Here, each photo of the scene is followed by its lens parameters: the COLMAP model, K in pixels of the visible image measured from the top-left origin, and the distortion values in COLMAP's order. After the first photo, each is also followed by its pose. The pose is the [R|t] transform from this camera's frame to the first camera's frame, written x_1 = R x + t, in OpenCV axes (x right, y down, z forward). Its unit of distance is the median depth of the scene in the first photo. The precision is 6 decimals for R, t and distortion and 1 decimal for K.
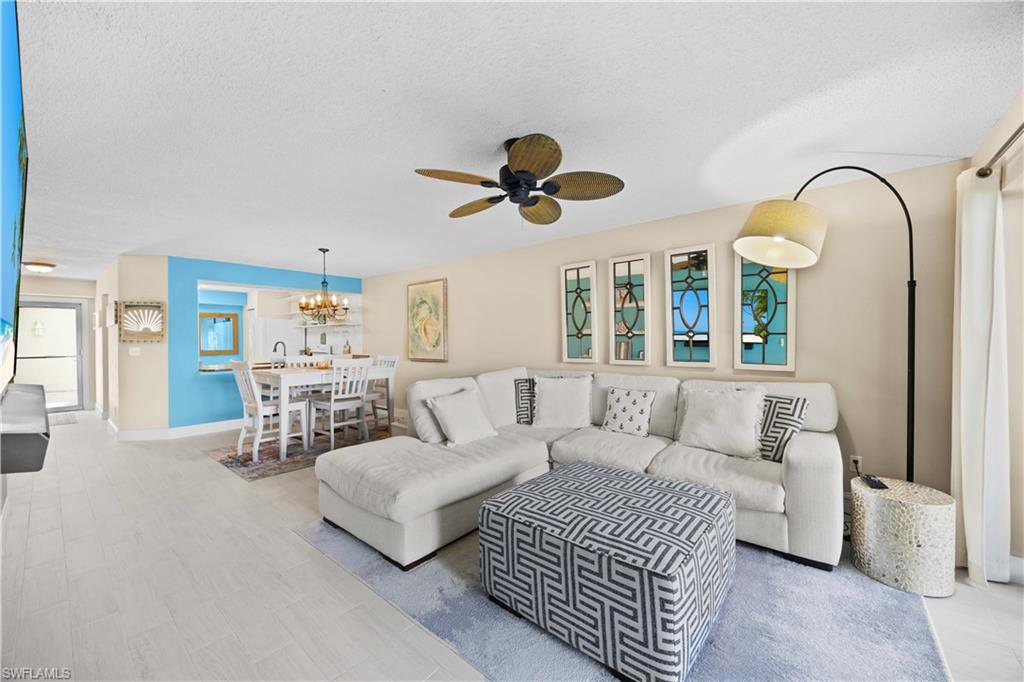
lens RADIAL K [[389.8, 0, 521.4], [0, 389.8, 340.7], [0, 0, 1]] dist [-0.000889, 0.000068]
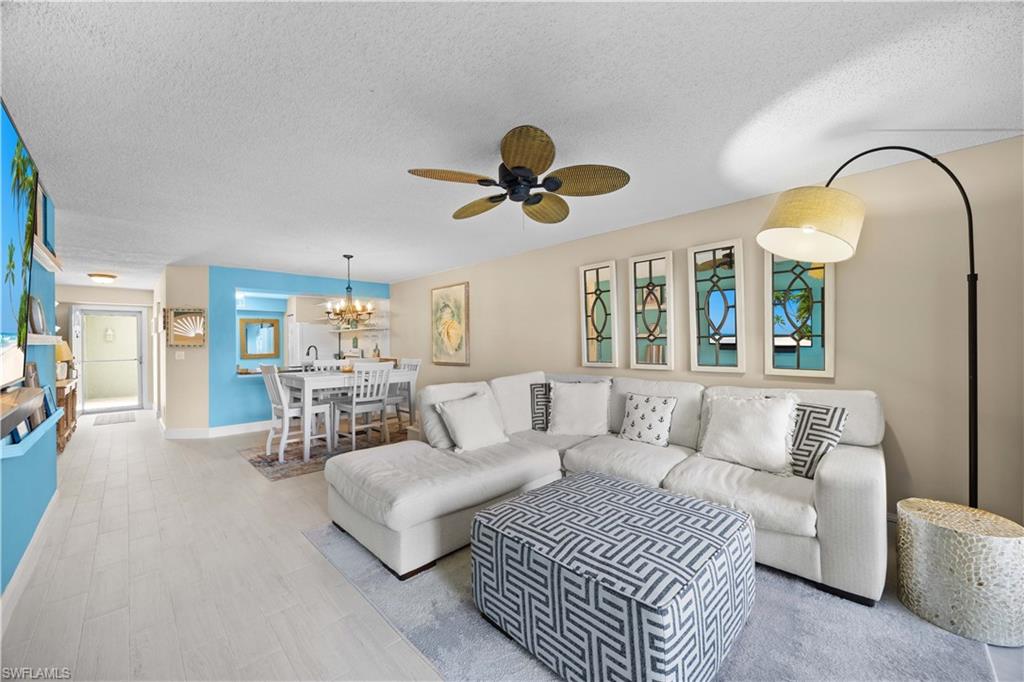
lens RADIAL K [[389.8, 0, 521.4], [0, 389.8, 340.7], [0, 0, 1]] dist [-0.000889, 0.000068]
pose [[0.995723, -0.003433, -0.092326, 0.078301], [0.002612, 0.999956, -0.009013, -0.000340], [0.092353, 0.008733, 0.995688, 0.042326]]
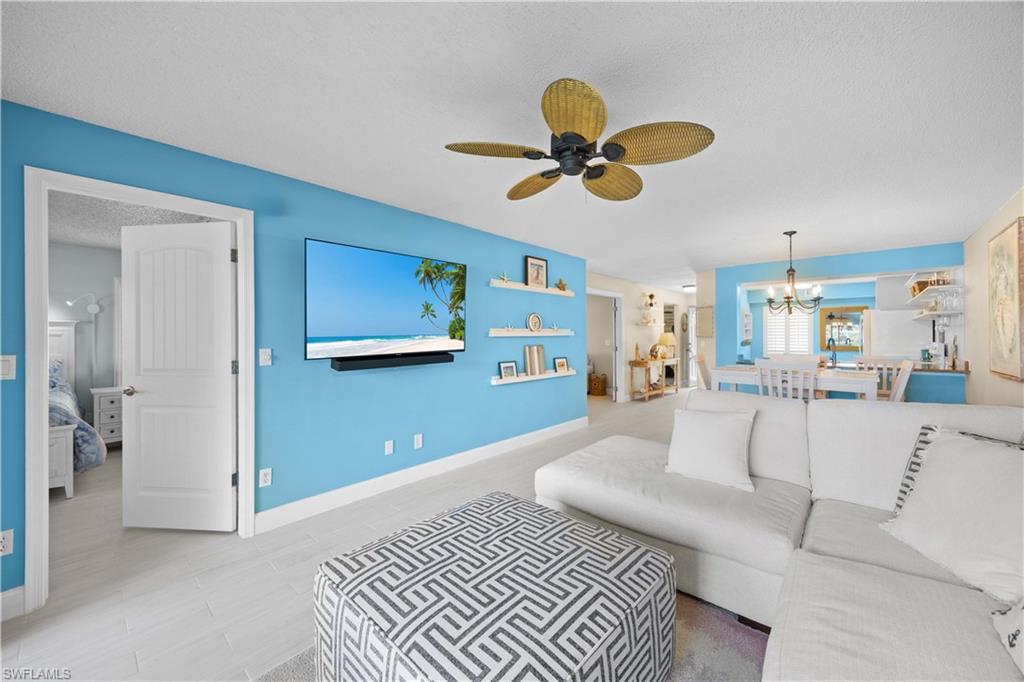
lens RADIAL K [[393.3, 0, 516.2], [0, 393.3, 334.5], [0, 0, 1]] dist [-0.002434, -0.000198]
pose [[-0.037792, 0.005240, -0.999272, 0.743438], [-0.002805, 0.999982, 0.005350, -0.018953], [0.999282, 0.003006, -0.037777, 0.819467]]
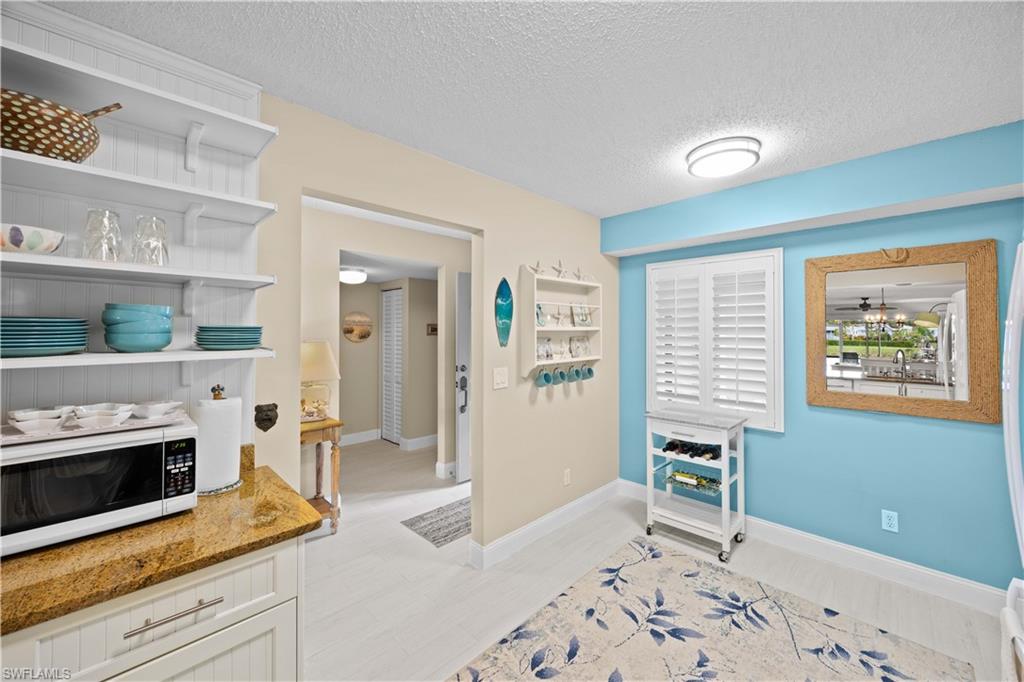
lens RADIAL K [[409.1, 0, 513.5], [0, 409.1, 328.9], [0, 0, 1]] dist [-0.000875, -0.000054]
pose [[-0.083984, -0.002721, -0.996463, -1.704369], [-0.004125, 0.999989, -0.002383, -0.055605], [0.996459, 0.003910, -0.083994, 2.698145]]
